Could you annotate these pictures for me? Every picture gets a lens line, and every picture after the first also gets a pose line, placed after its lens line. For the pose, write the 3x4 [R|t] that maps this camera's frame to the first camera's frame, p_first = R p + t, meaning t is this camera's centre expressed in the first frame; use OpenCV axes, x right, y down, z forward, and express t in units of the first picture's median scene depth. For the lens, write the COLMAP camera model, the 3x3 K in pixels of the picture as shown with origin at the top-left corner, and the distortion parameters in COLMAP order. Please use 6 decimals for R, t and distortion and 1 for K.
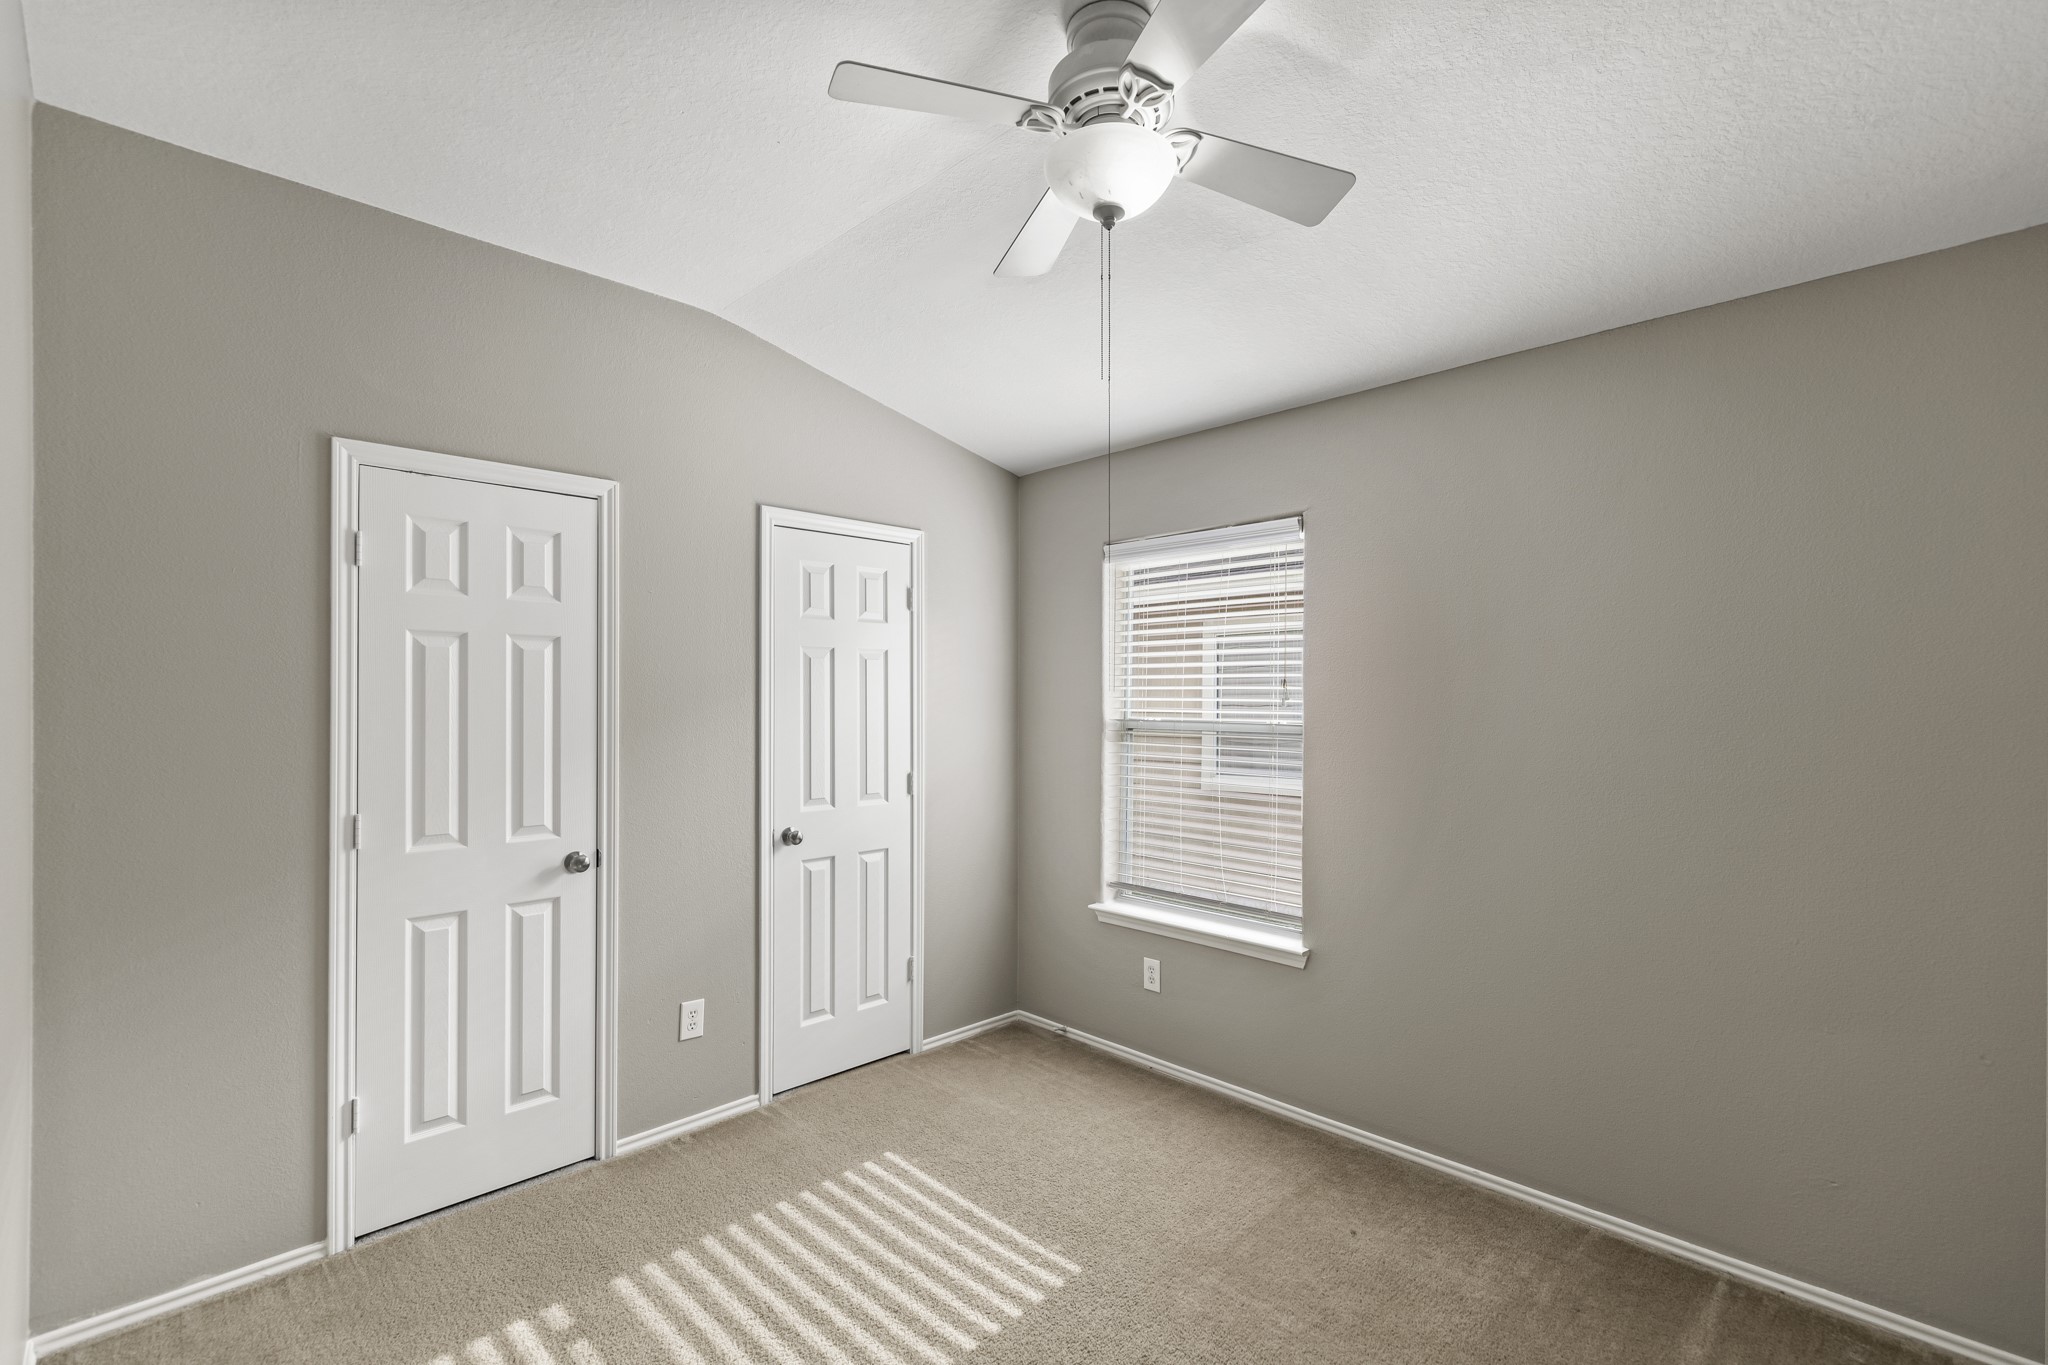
lens RADIAL K [[916.7, 0, 1032.2], [0, 916.7, 686.0], [0, 0, 1]] dist [0.002919, 0.000106]
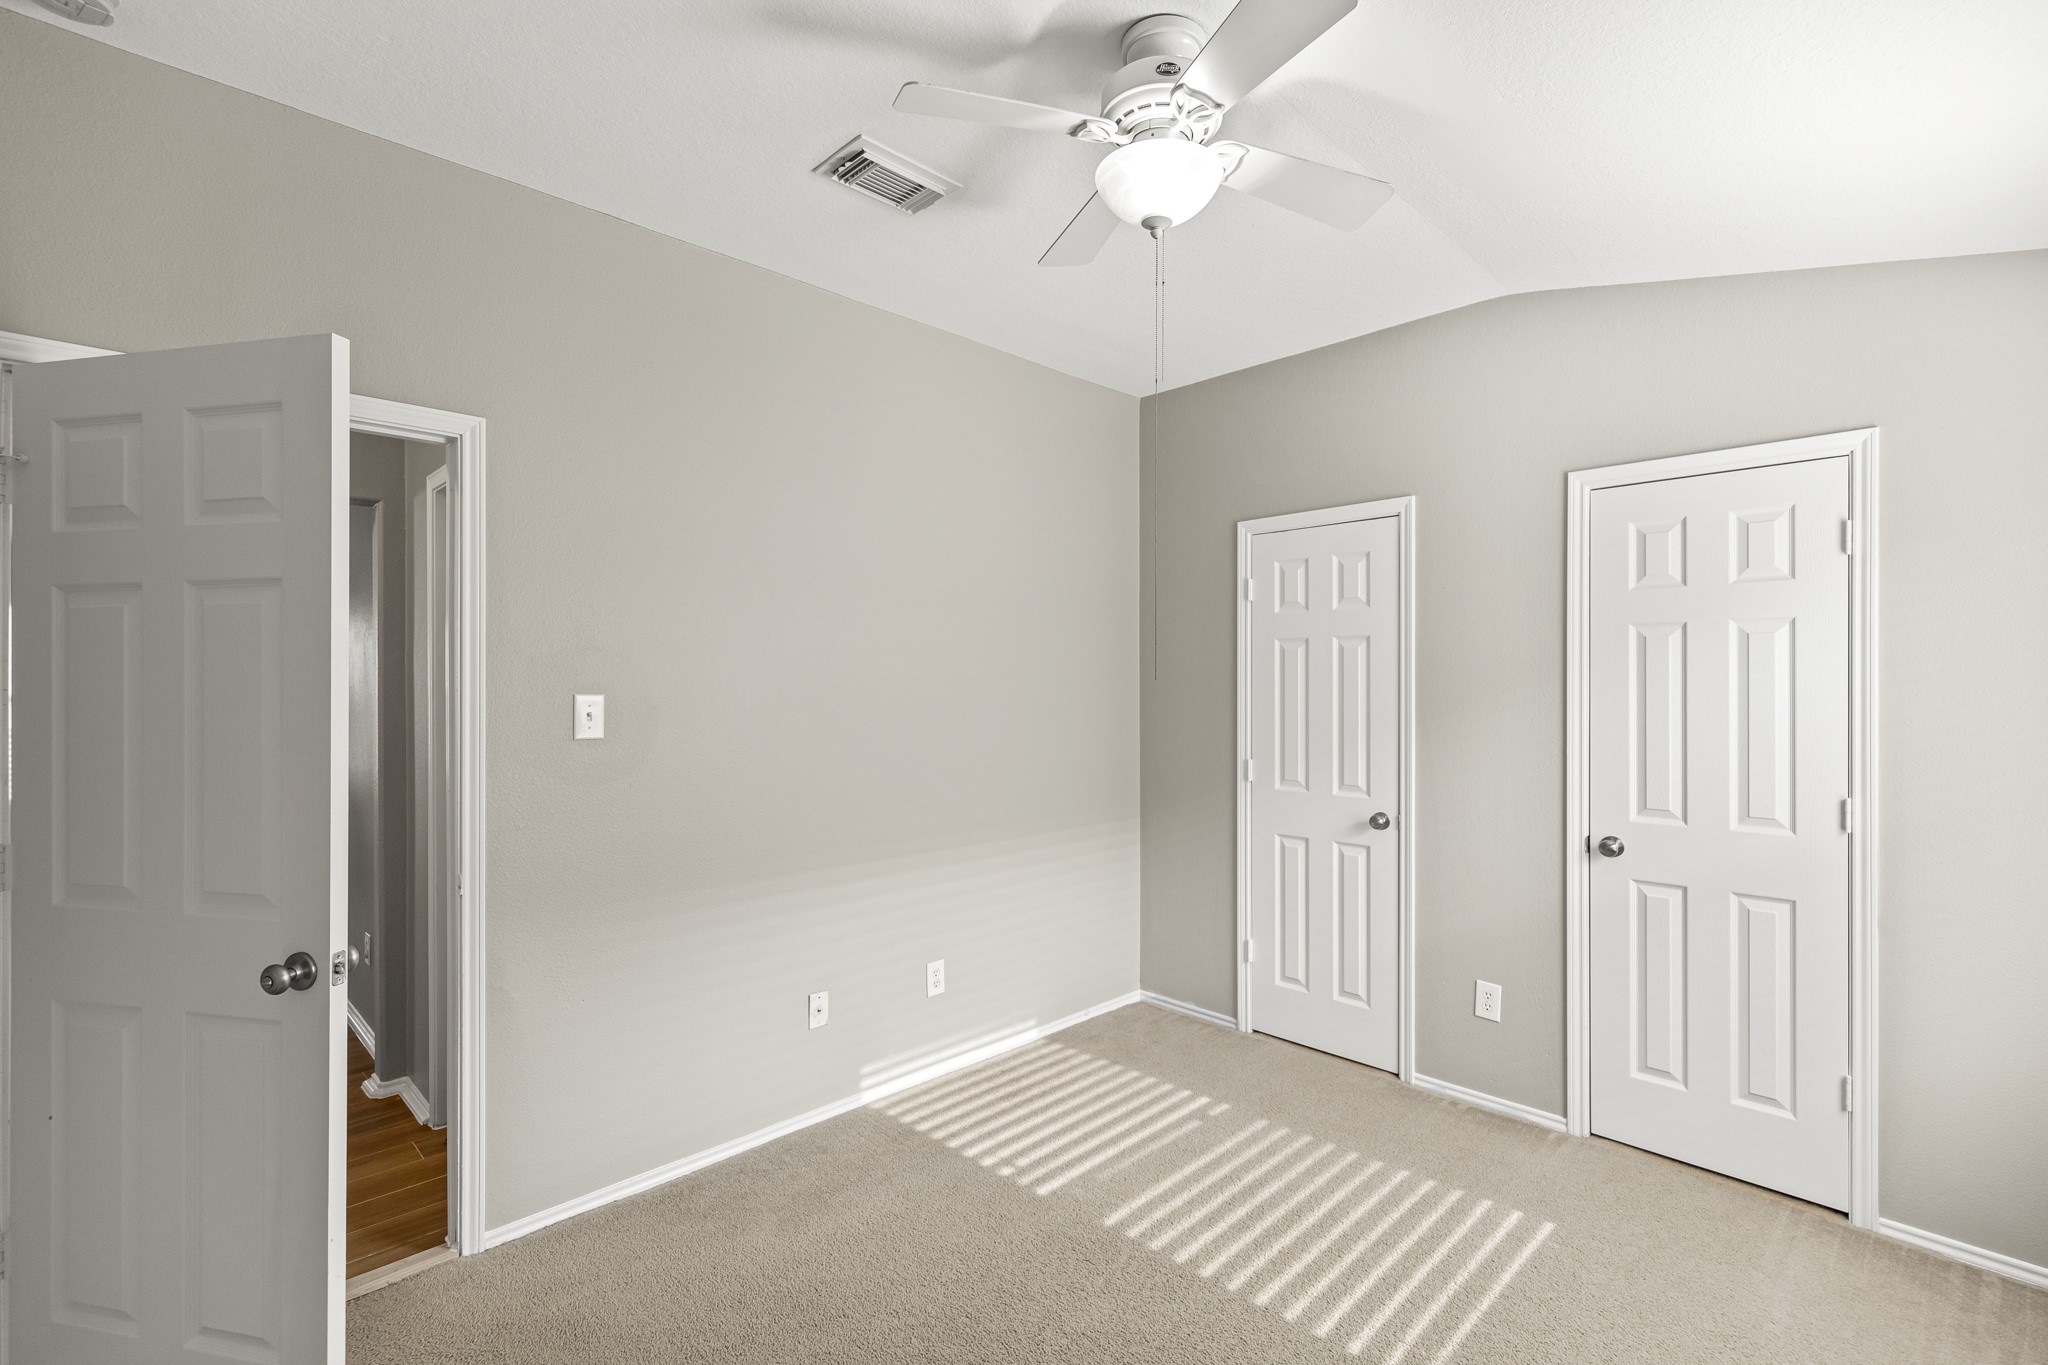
lens RADIAL K [[870.9, 0, 1021.0], [0, 870.9, 695.8], [0, 0, 1]] dist [-0.001595, -0.000282]
pose [[-0.003203, 0.002048, -0.999993, 0.597609], [0.001056, 0.999997, 0.002044, 0.022203], [0.999994, -0.001050, -0.003205, 0.484899]]
